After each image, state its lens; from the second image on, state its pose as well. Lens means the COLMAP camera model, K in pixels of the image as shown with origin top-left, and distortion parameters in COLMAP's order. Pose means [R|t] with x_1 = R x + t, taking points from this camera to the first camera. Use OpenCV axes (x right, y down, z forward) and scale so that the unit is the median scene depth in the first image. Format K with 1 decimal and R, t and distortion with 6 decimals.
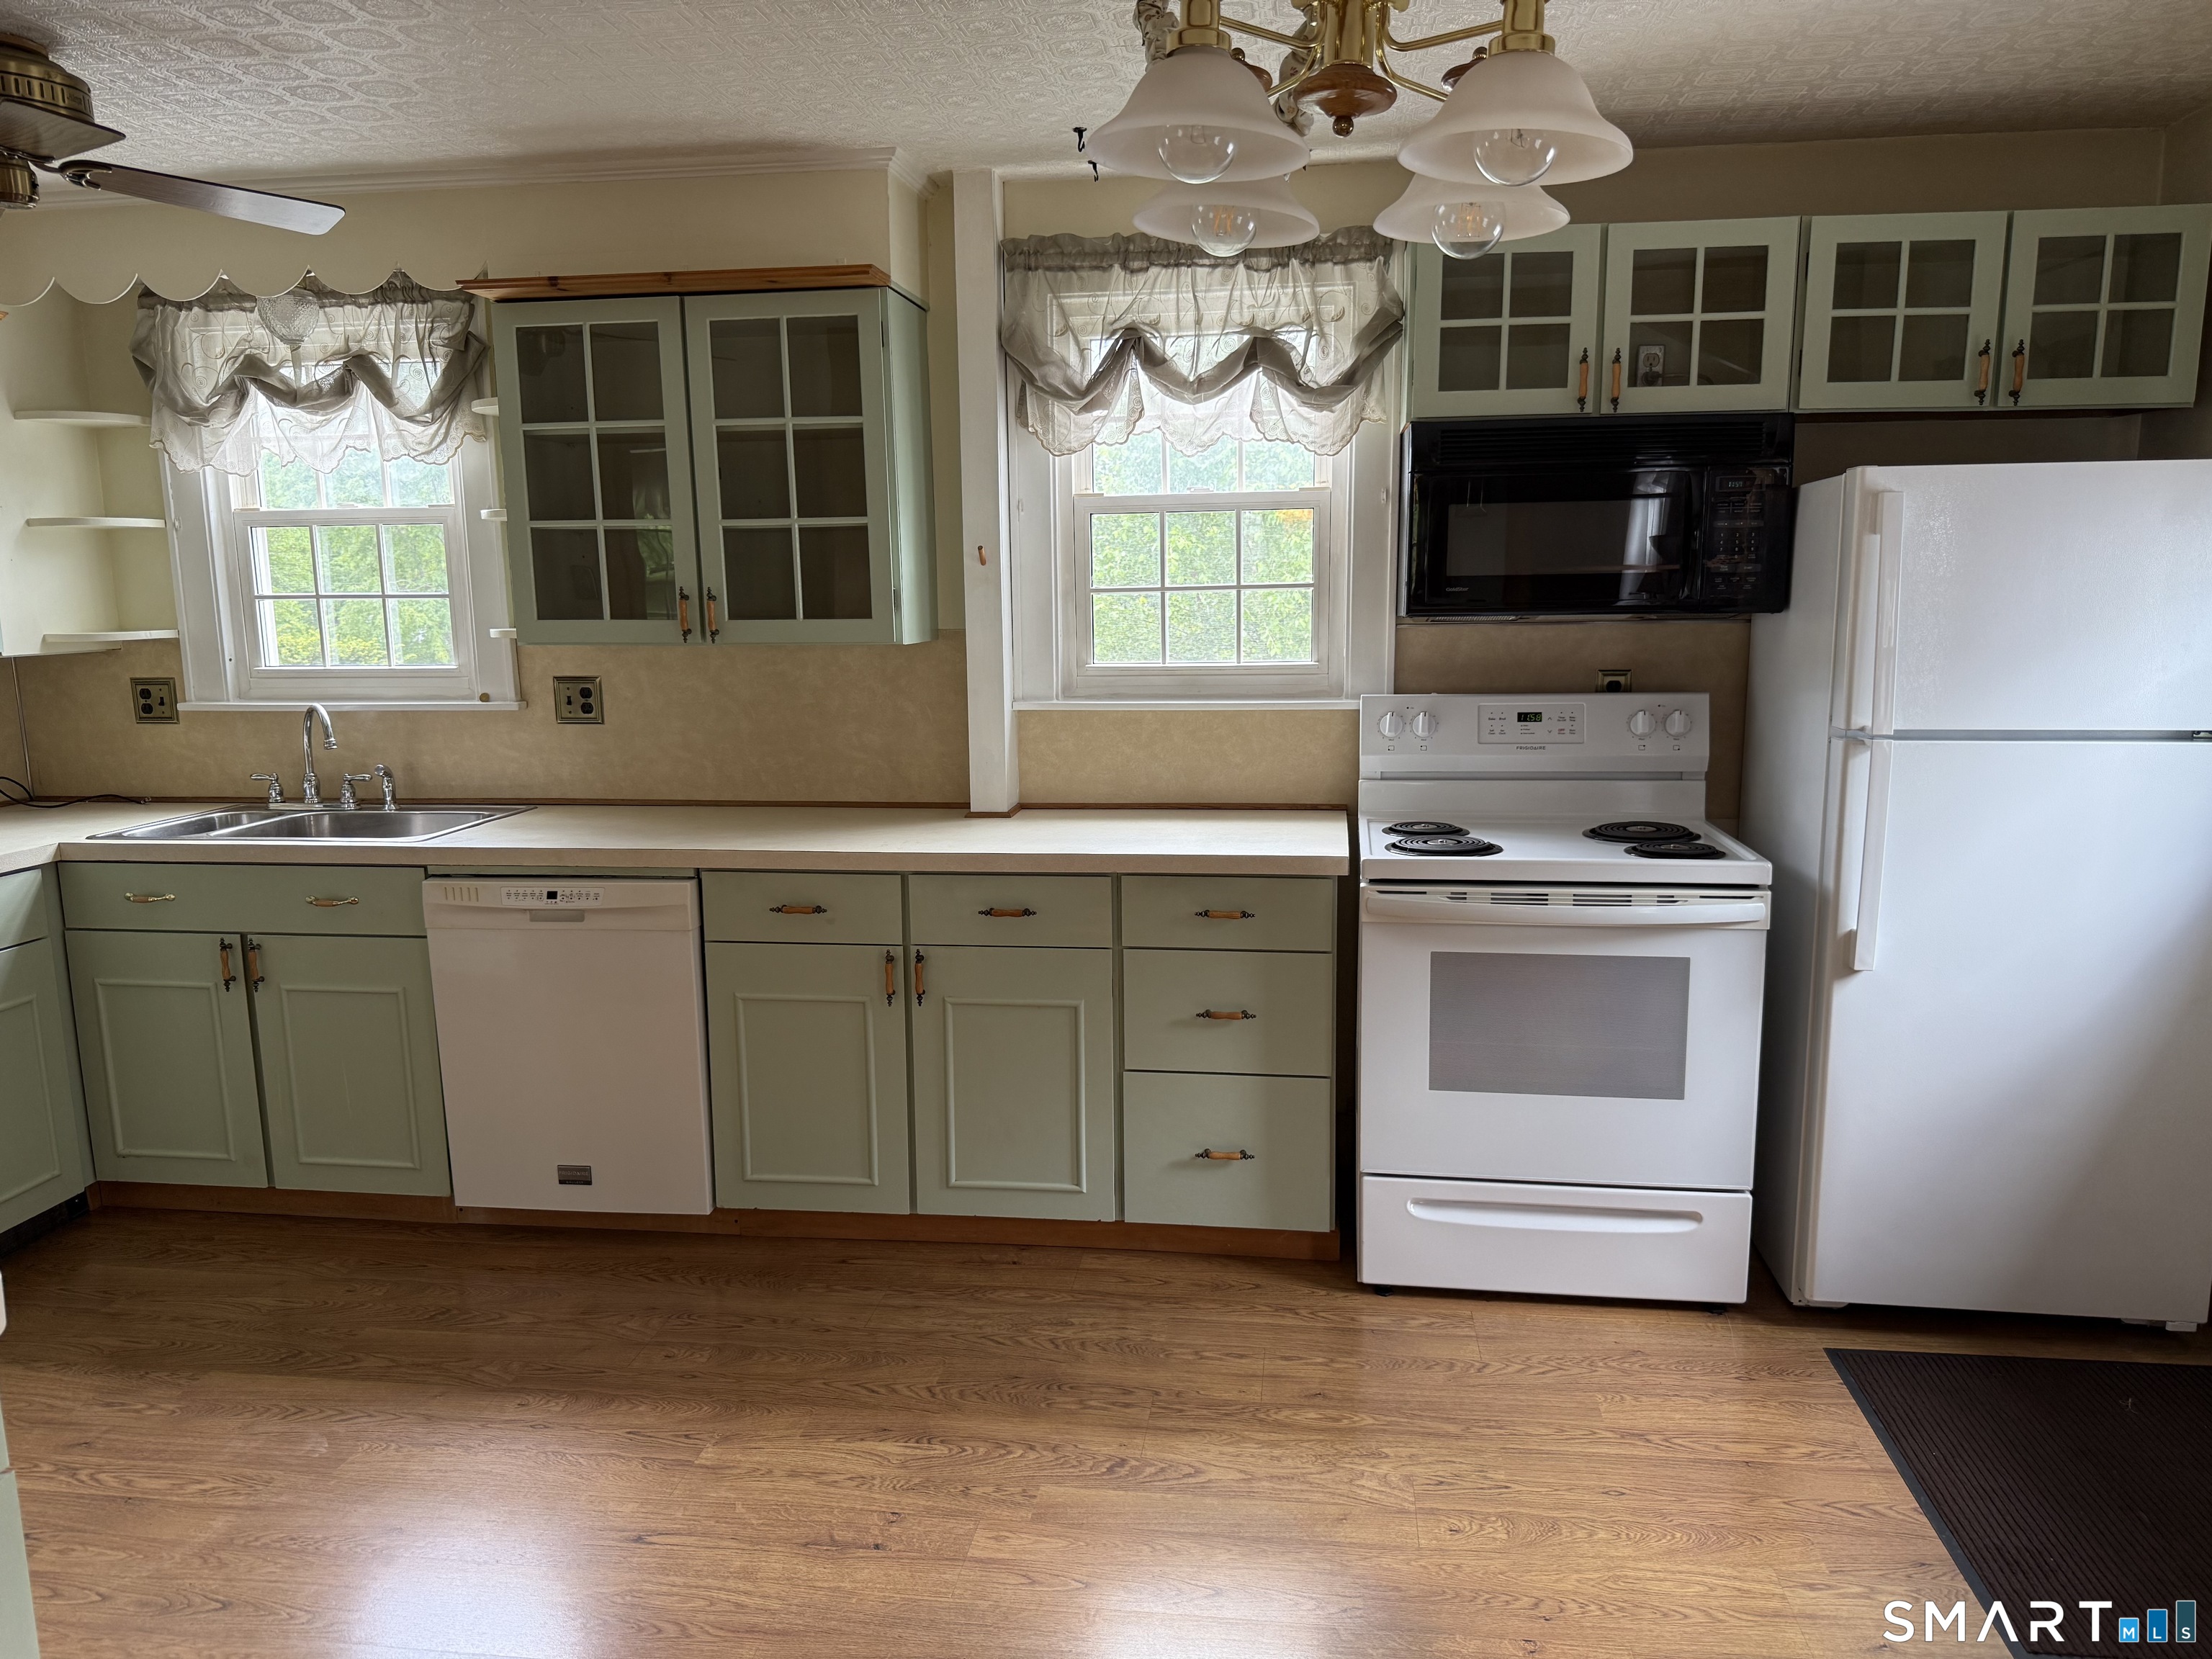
lens RADIAL K [[1527.5, 0, 1092.1], [0, 1527.5, 865.8], [0, 0, 1]] dist [0.066616, -0.077357]
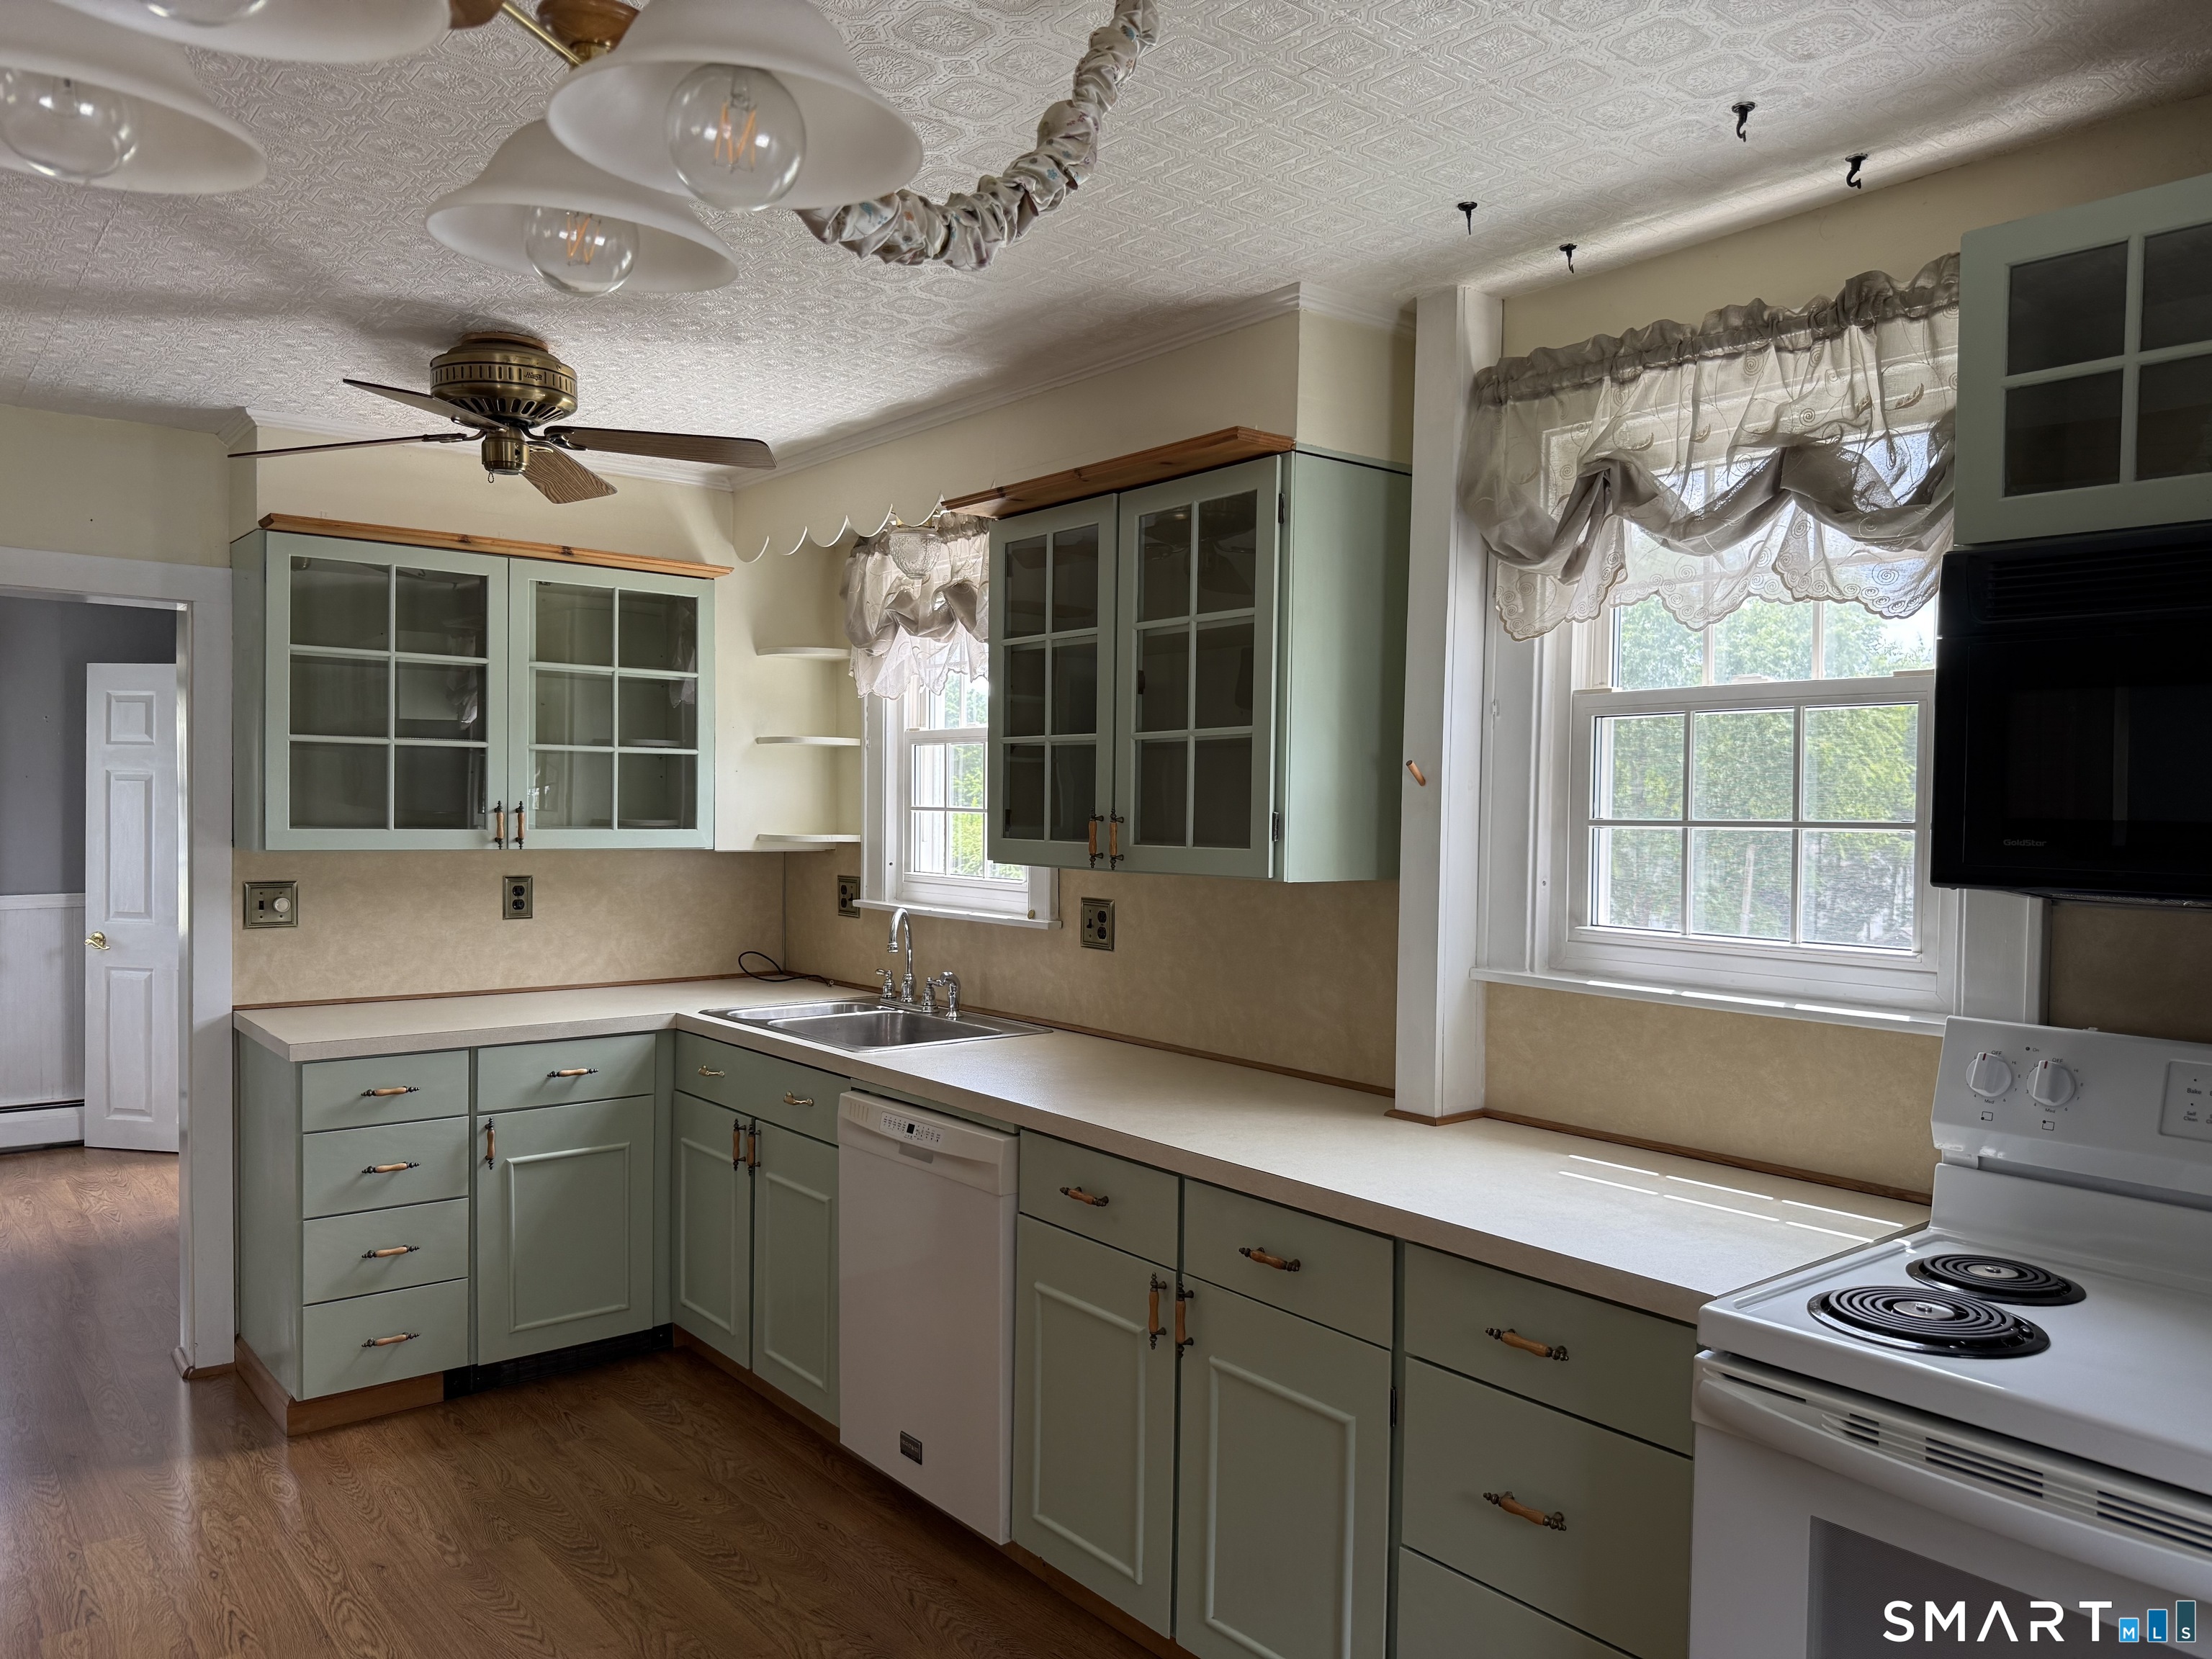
lens RADIAL K [[1527.5, 0, 1092.1], [0, 1527.5, 865.8], [0, 0, 1]] dist [0.066616, -0.077357]
pose [[0.749721, 0.051629, -0.659737, 0.316145], [-0.144520, 0.985661, -0.087097, -0.069996], [0.645780, 0.160644, 0.746433, 0.344933]]
